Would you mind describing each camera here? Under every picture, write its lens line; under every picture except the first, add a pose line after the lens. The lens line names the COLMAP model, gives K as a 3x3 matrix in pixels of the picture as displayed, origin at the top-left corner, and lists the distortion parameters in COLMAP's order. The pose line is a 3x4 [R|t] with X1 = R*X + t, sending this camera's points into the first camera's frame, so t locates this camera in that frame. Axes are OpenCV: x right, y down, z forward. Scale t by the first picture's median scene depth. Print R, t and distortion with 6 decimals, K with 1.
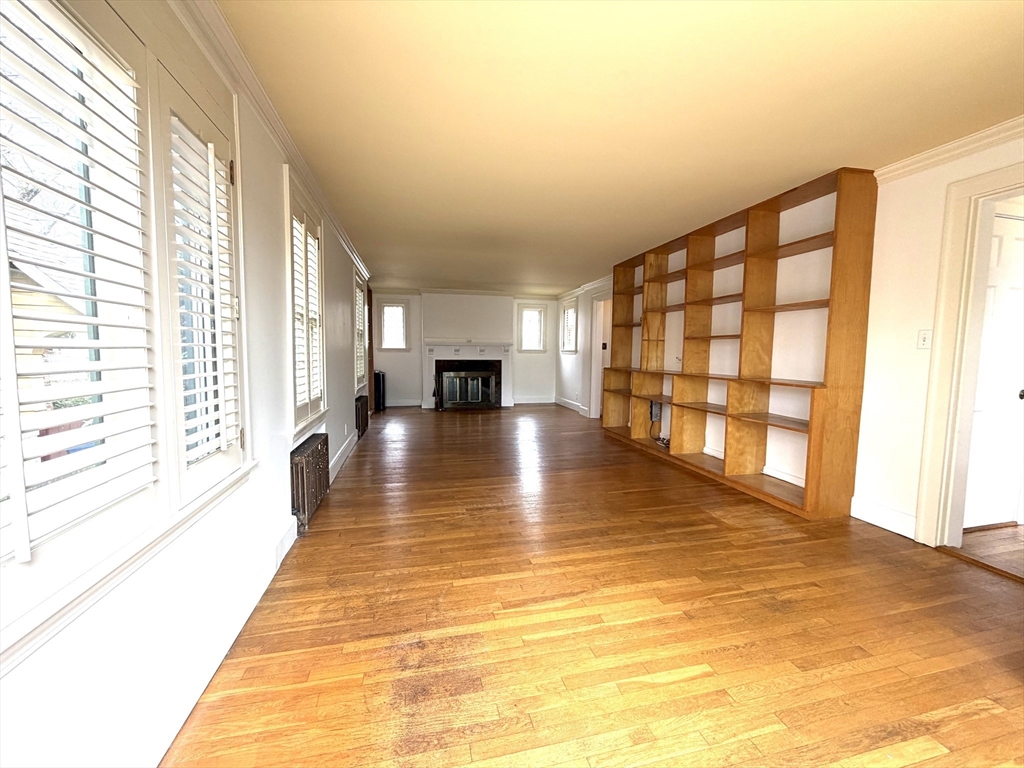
lens RADIAL K [[408.3, 0, 510.7], [0, 408.3, 383.5], [0, 0, 1]] dist [-0.000429, 0.000292]
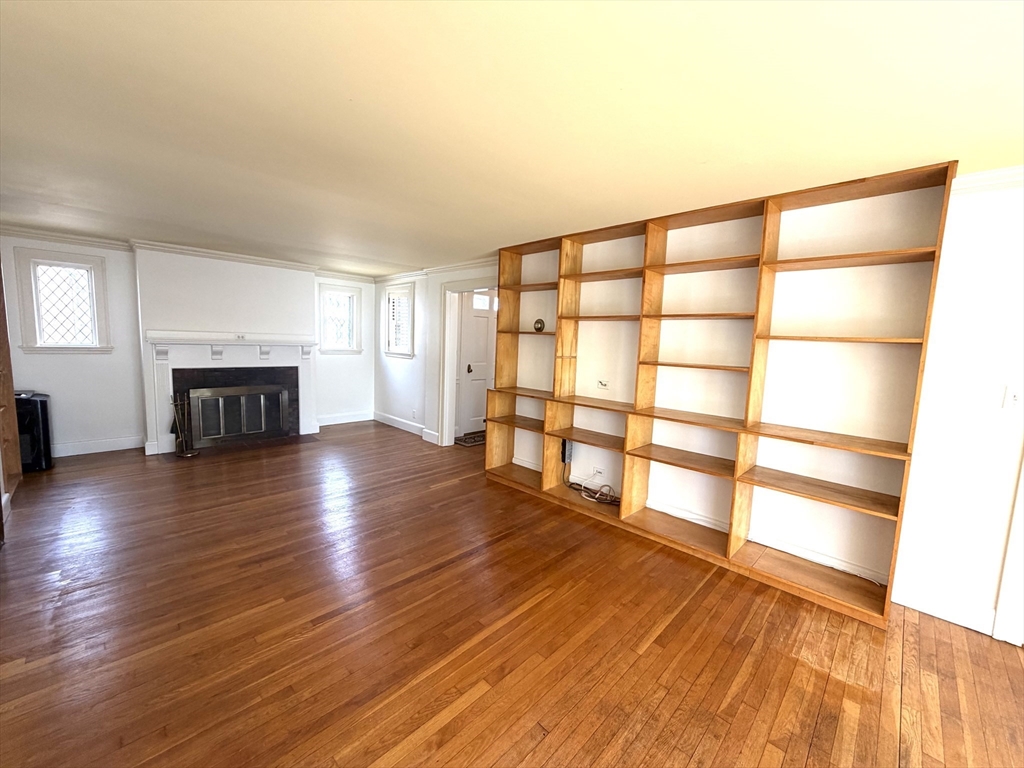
lens RADIAL K [[408.3, 0, 510.7], [0, 408.3, 383.5], [0, 0, 1]] dist [-0.000429, 0.000292]
pose [[0.848916, -0.035406, 0.527341, -0.117380], [0.013595, 0.998886, 0.045180, -0.080234], [-0.528353, -0.031184, 0.848452, 0.360529]]
